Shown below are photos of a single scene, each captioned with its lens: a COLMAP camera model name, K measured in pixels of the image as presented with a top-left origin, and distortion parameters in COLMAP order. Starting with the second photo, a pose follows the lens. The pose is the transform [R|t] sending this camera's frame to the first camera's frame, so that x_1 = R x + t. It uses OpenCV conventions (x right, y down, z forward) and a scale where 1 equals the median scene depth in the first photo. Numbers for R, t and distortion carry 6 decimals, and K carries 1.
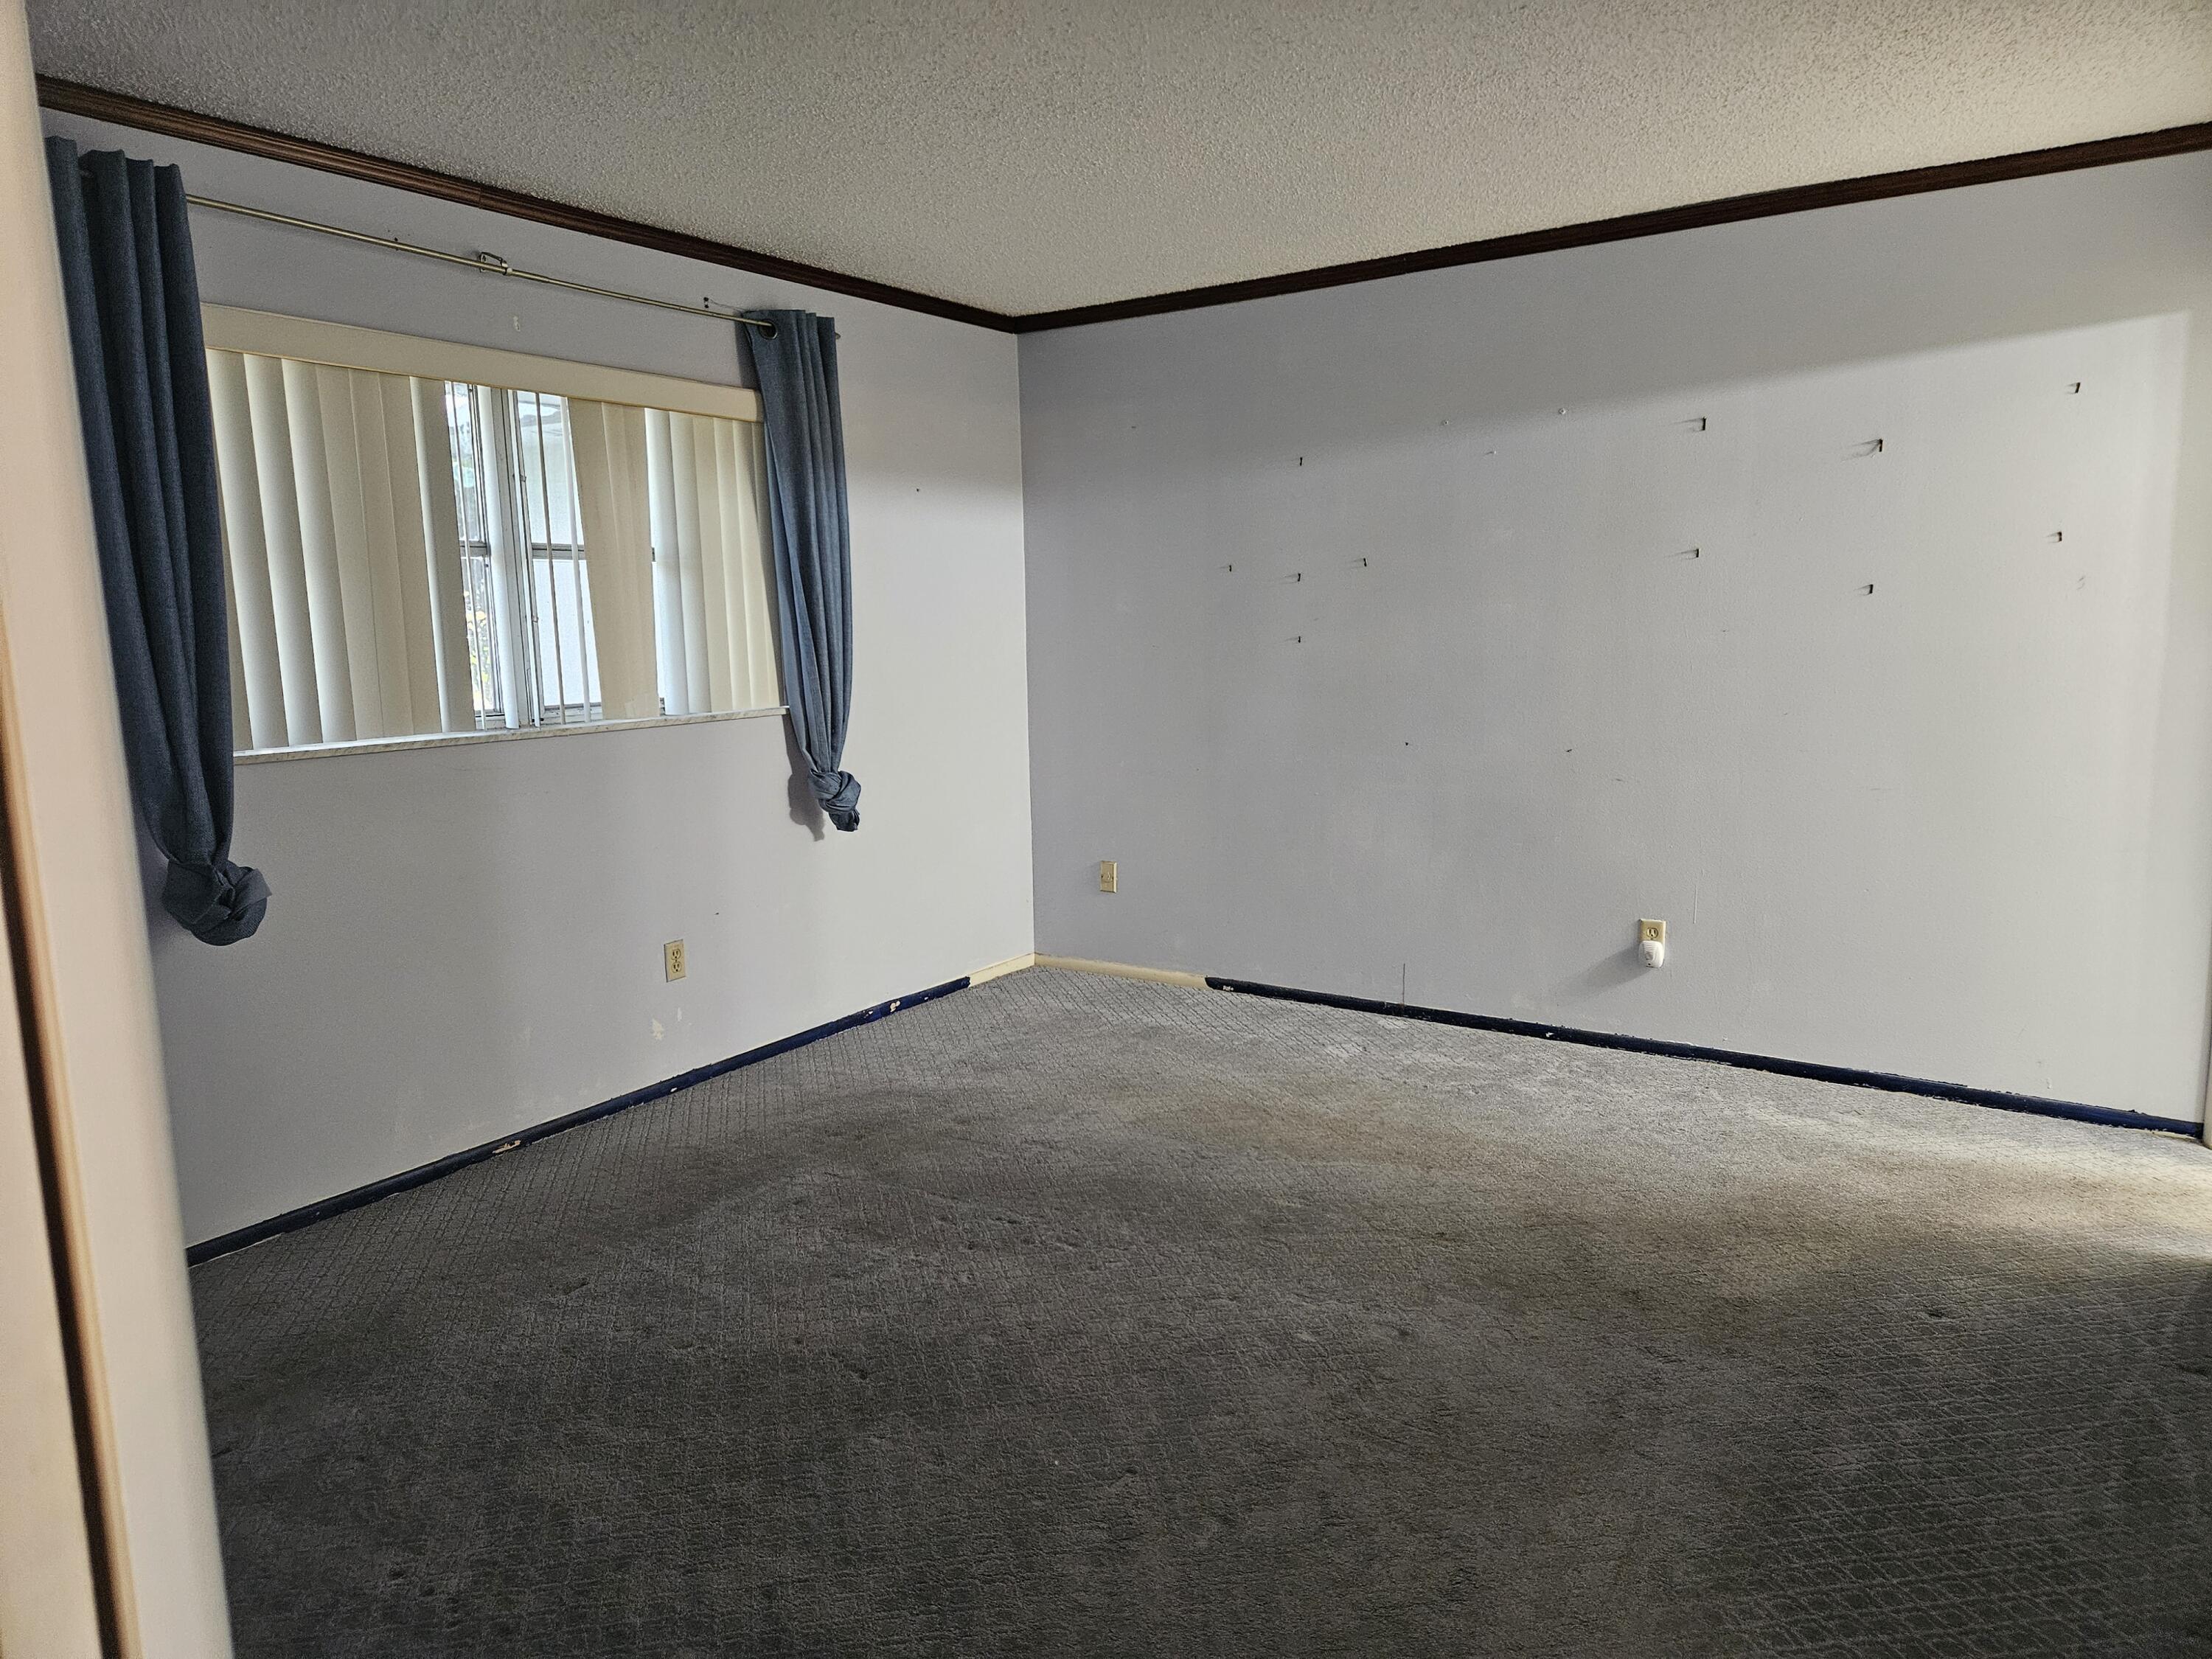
lens RADIAL K [[1484.7, 0, 1095.2], [0, 1484.7, 792.2], [0, 0, 1]] dist [0.095865, -0.099269]
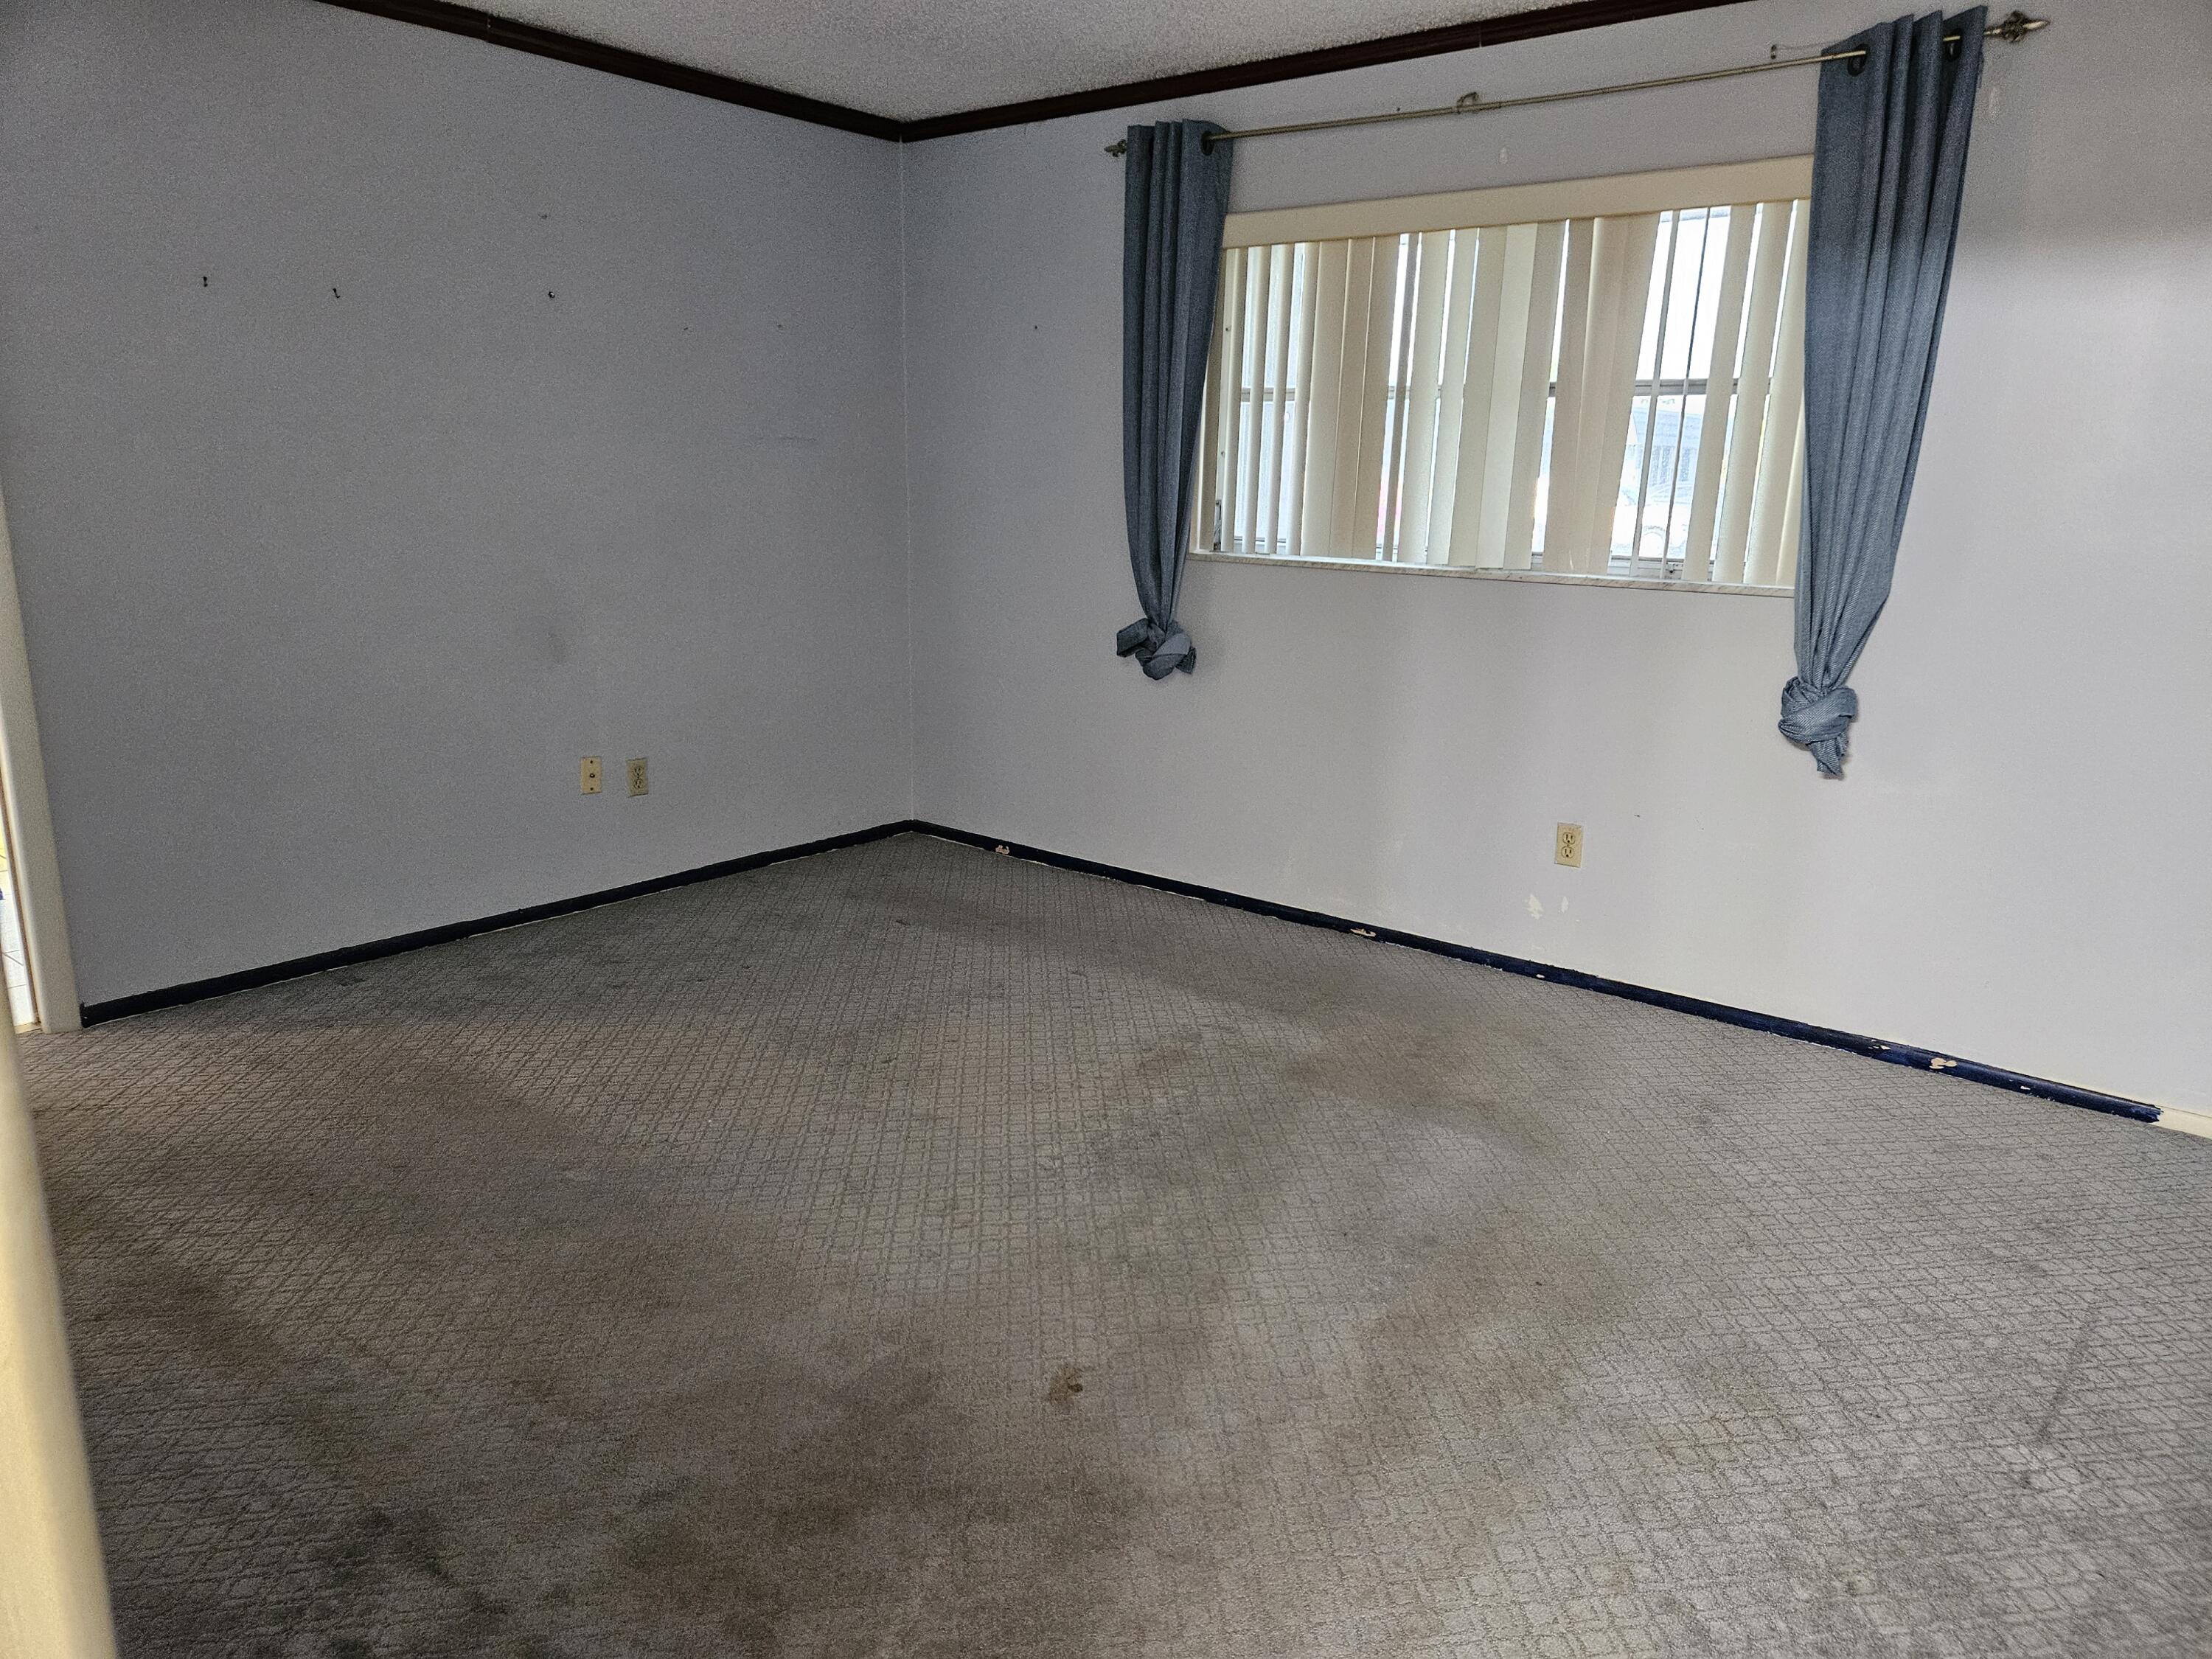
lens RADIAL K [[1484.7, 0, 1095.2], [0, 1484.7, 792.2], [0, 0, 1]] dist [0.095865, -0.099269]
pose [[-0.078739, 0.227381, -0.970617, 0.645466], [-0.147715, 0.960231, 0.236931, -0.095734], [0.985891, 0.162030, -0.042020, 0.780324]]
